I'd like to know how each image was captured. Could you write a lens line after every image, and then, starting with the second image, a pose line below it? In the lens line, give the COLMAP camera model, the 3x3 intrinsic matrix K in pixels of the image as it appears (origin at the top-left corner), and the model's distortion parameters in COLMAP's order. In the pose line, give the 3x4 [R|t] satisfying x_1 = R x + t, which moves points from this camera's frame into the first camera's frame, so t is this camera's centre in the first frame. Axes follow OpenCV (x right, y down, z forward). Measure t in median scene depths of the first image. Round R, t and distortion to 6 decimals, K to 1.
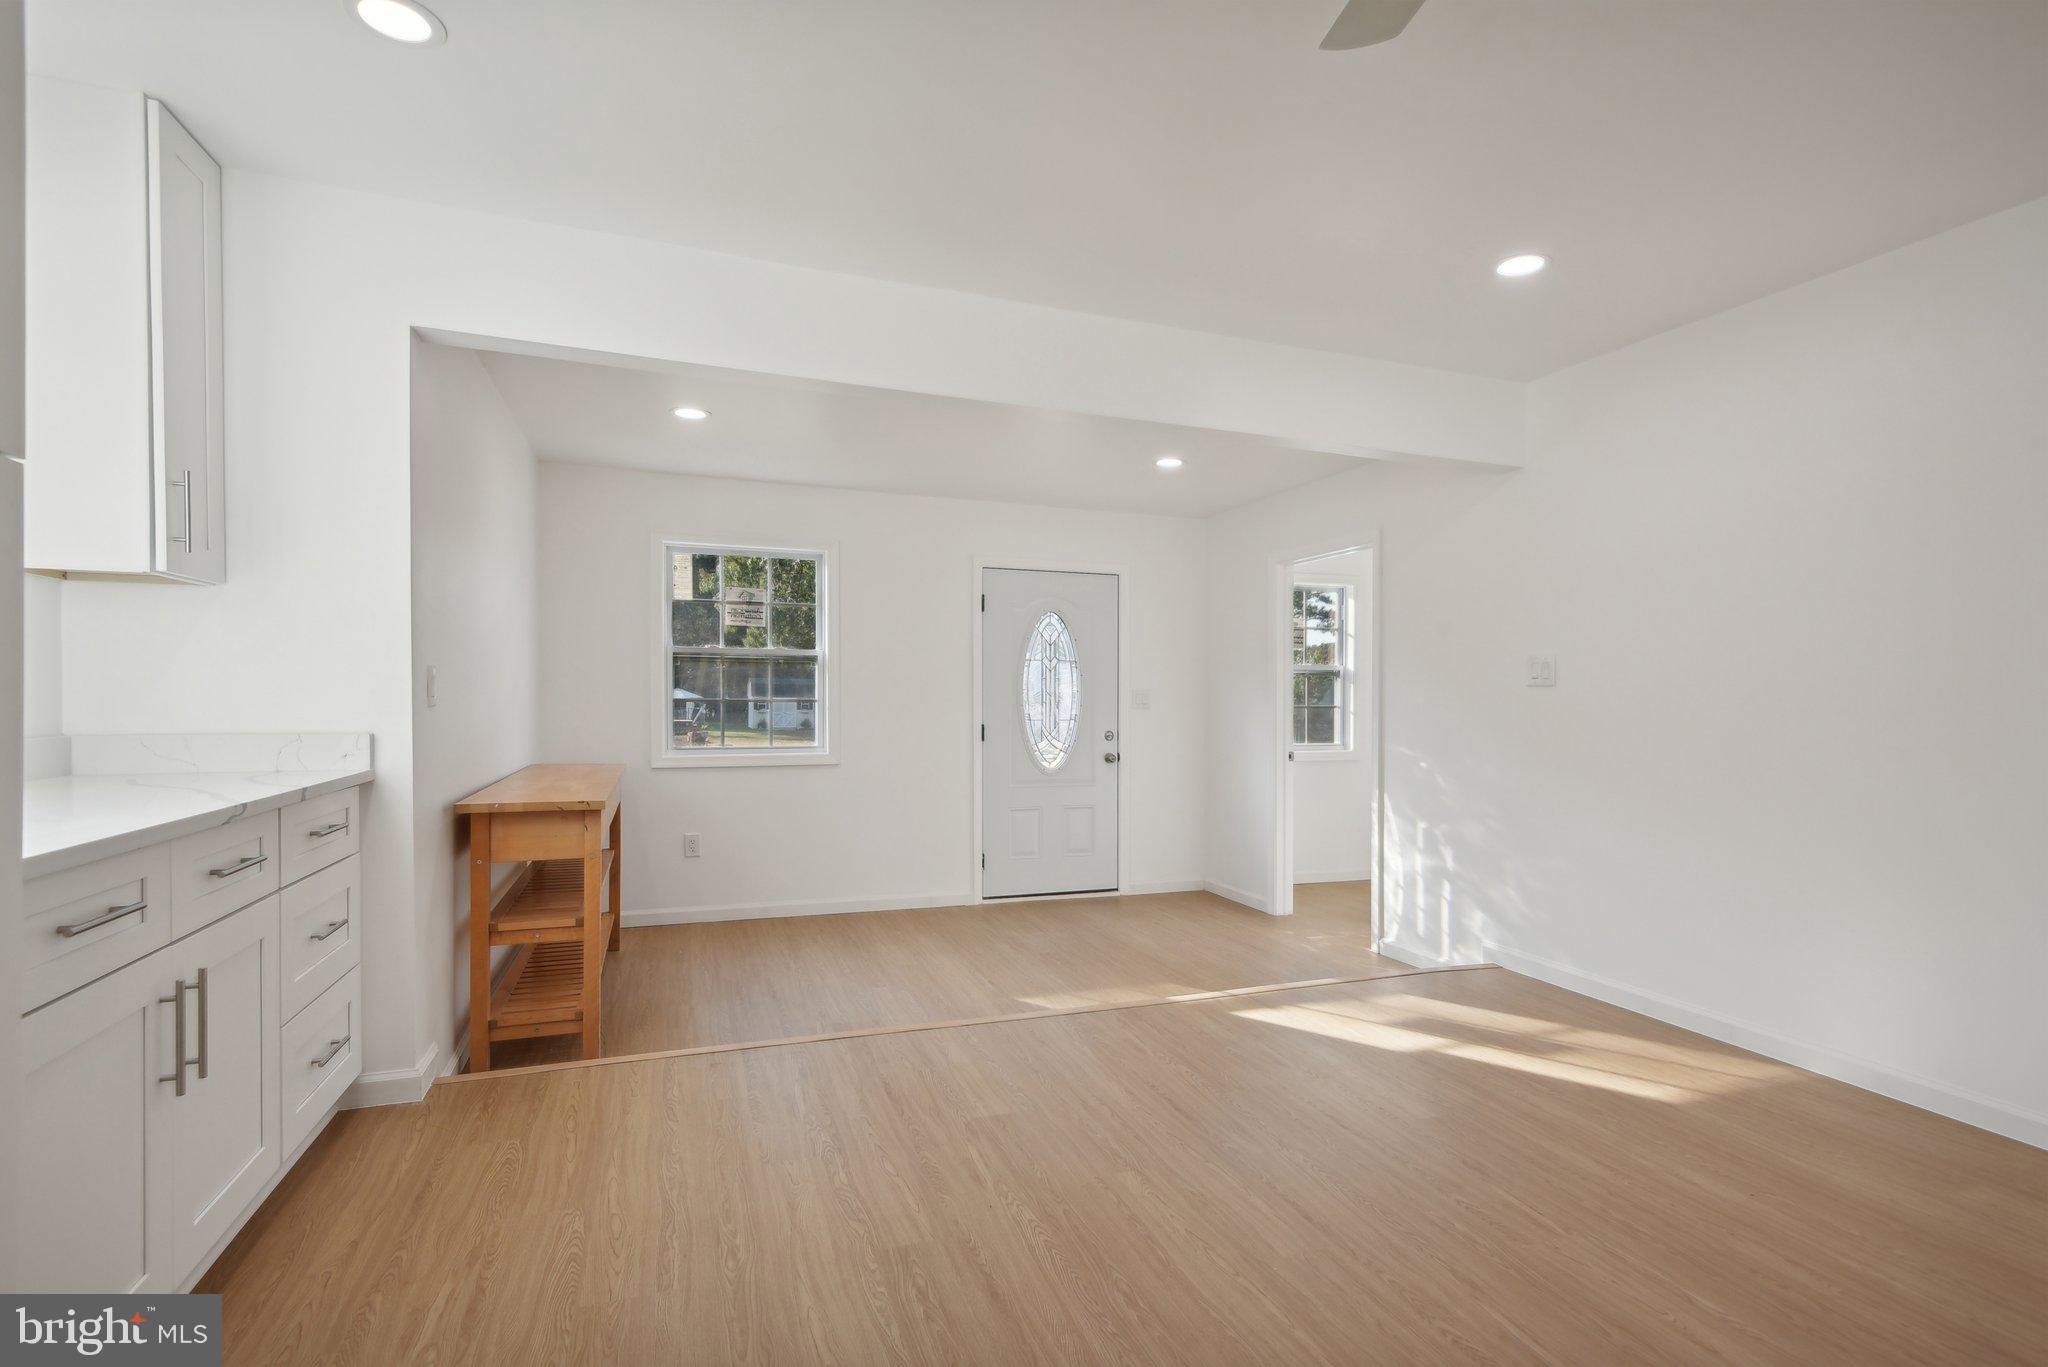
lens RADIAL K [[938.2, 0, 1036.8], [0, 938.2, 701.5], [0, 0, 1]] dist [0.002321, -0.005567]
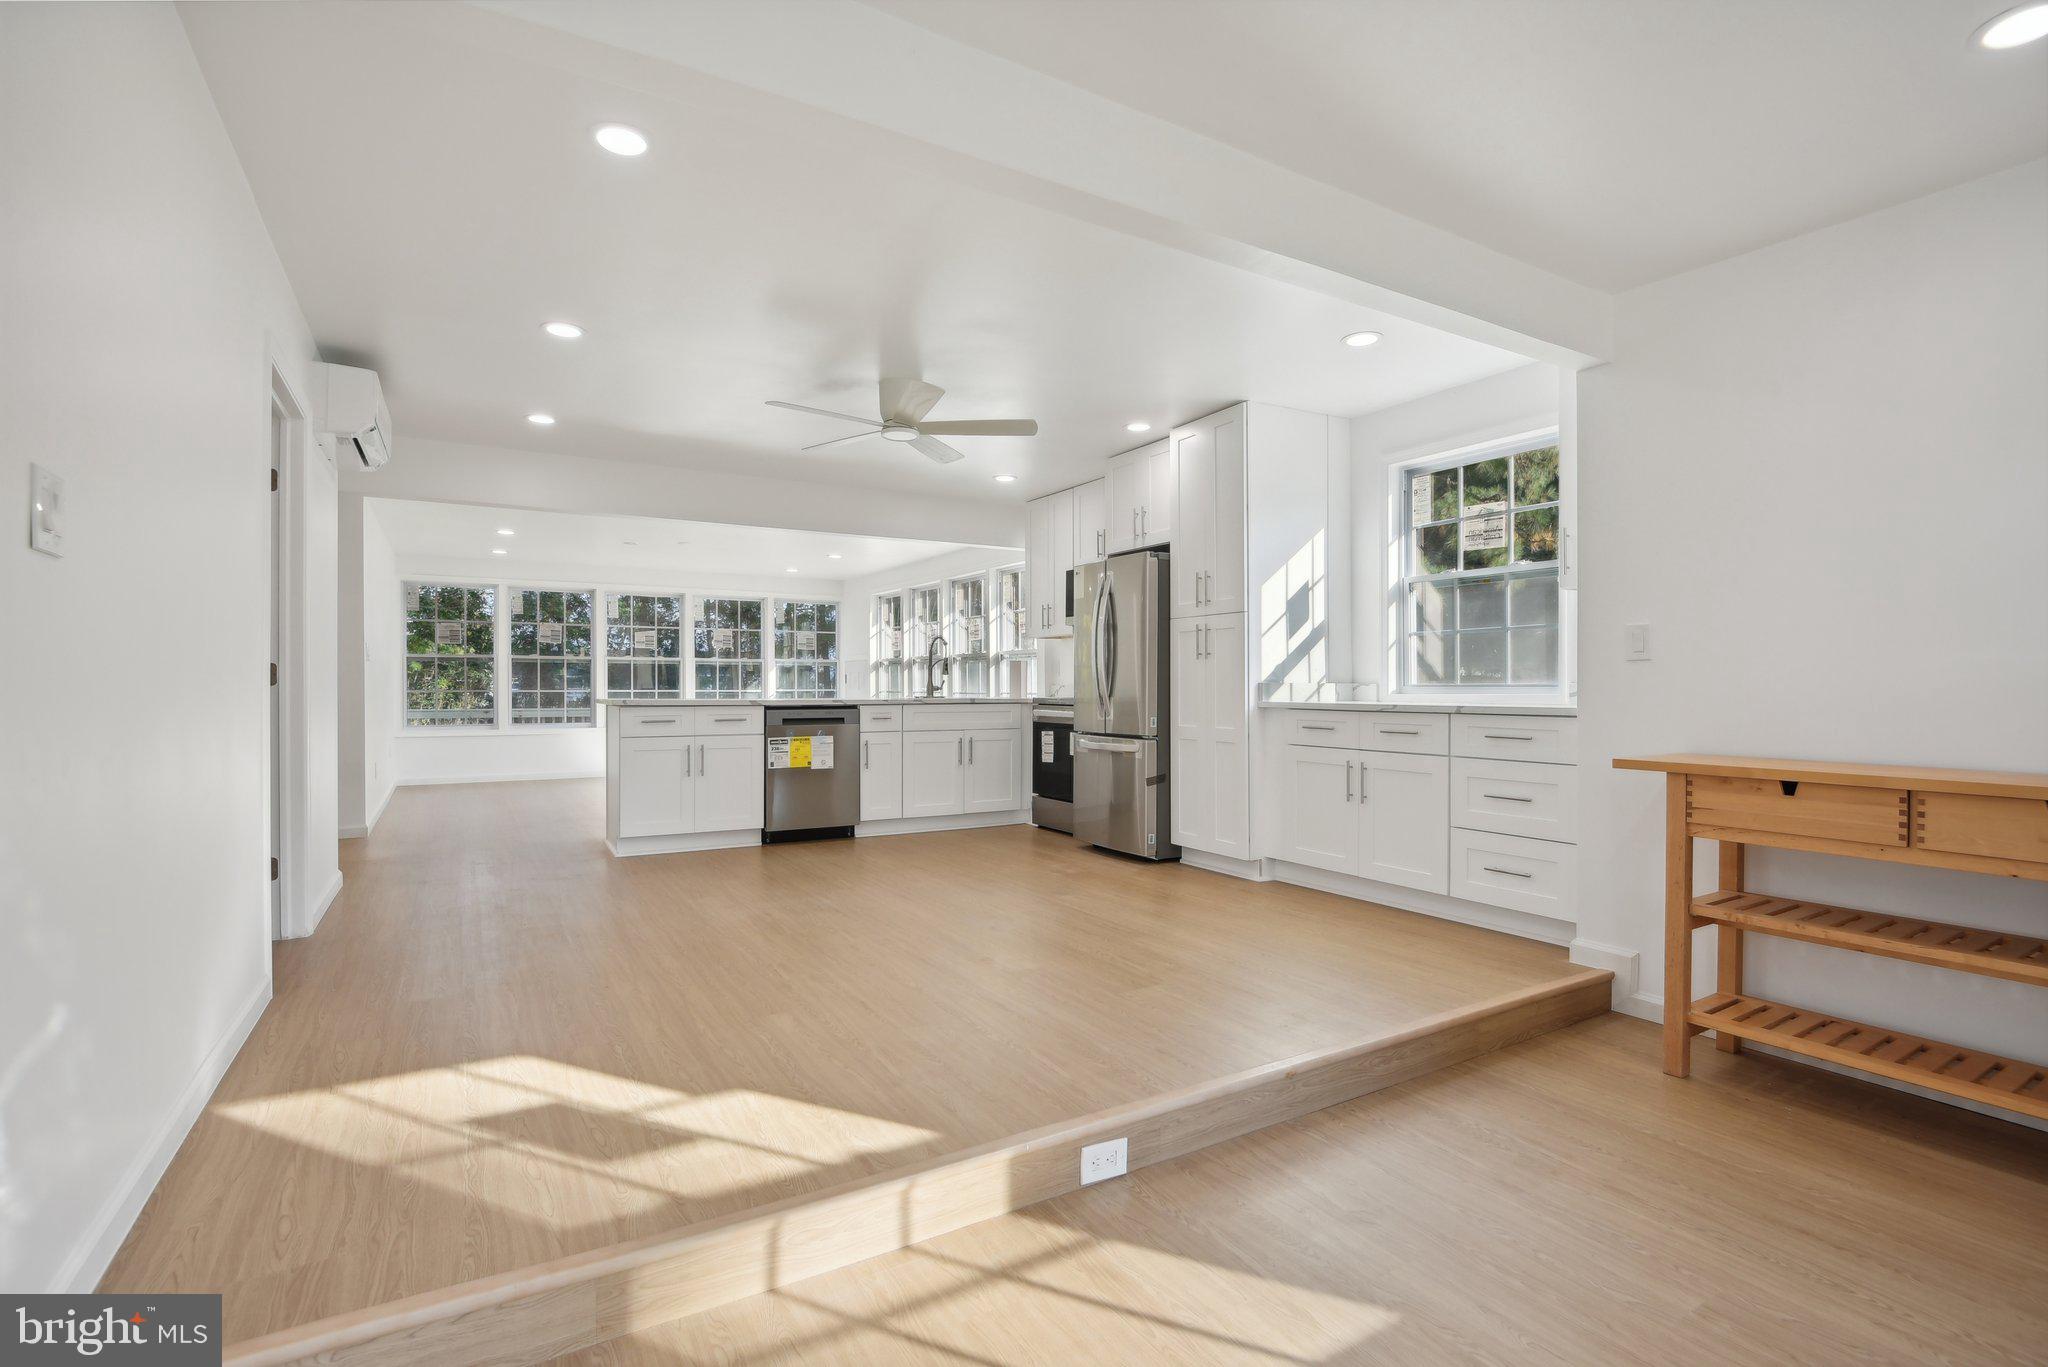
lens RADIAL K [[938.2, 0, 1029.4], [0, 938.2, 699.6], [0, 0, 1]] dist [0.002321, -0.005567]
pose [[-0.980737, -0.005208, -0.195263, 0.207623], [-0.009175, 0.999769, 0.019417, 0.023350], [0.195117, 0.020835, -0.980559, 1.223832]]
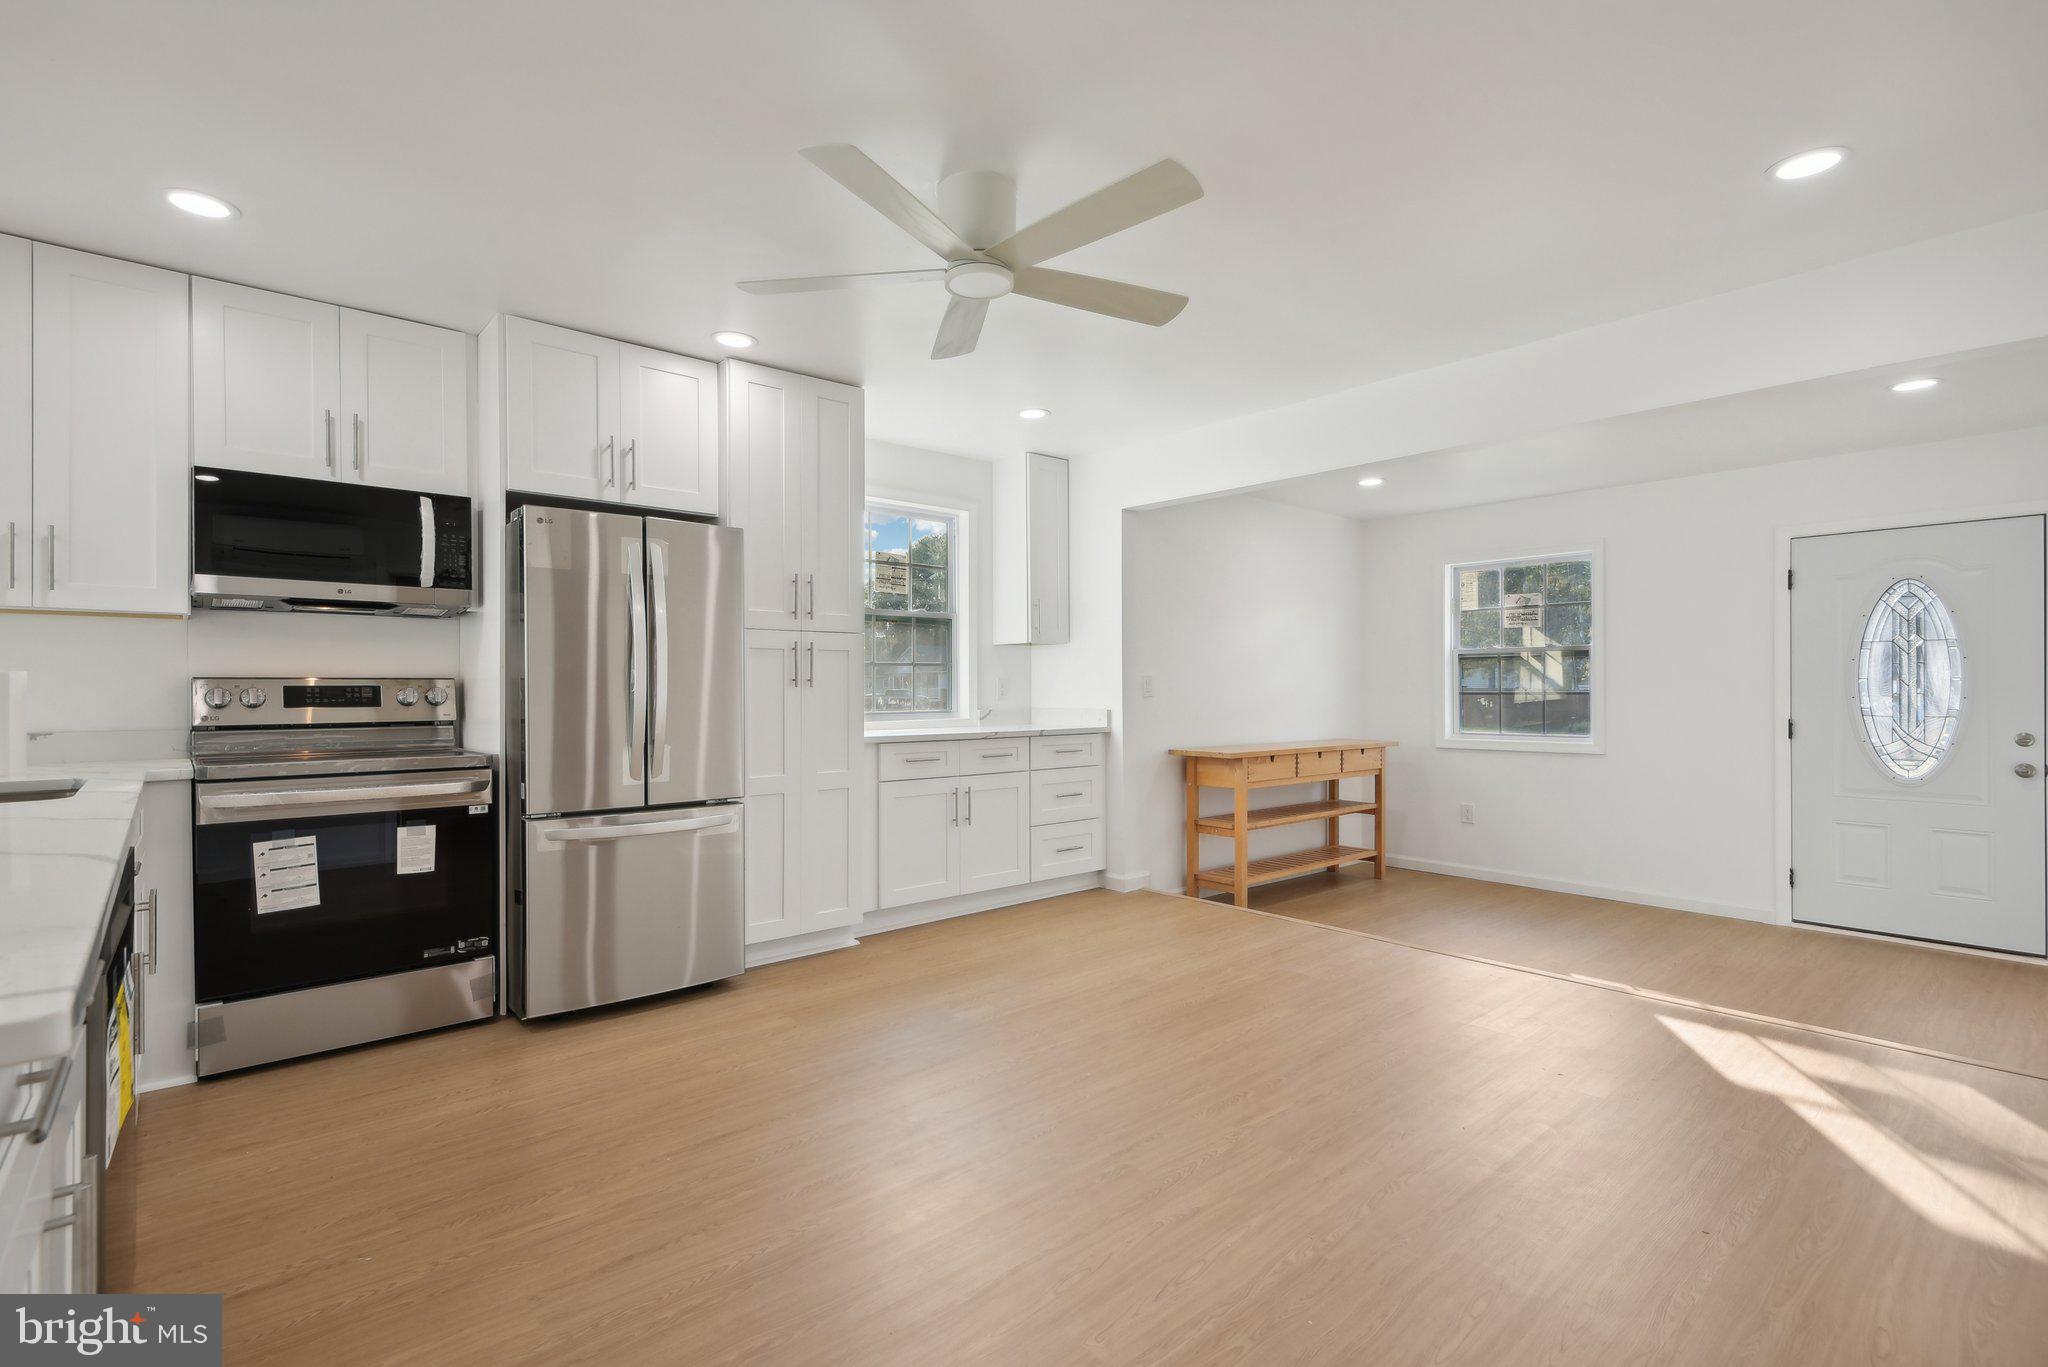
lens RADIAL K [[938.2, 0, 1018.3], [0, 938.2, 708.4], [0, 0, 1]] dist [0.002321, -0.005567]
pose [[0.360256, 0.008526, -0.932814, 0.666059], [0.001404, 0.999952, 0.009681, 0.006550], [0.932852, -0.004797, 0.360227, 0.034516]]
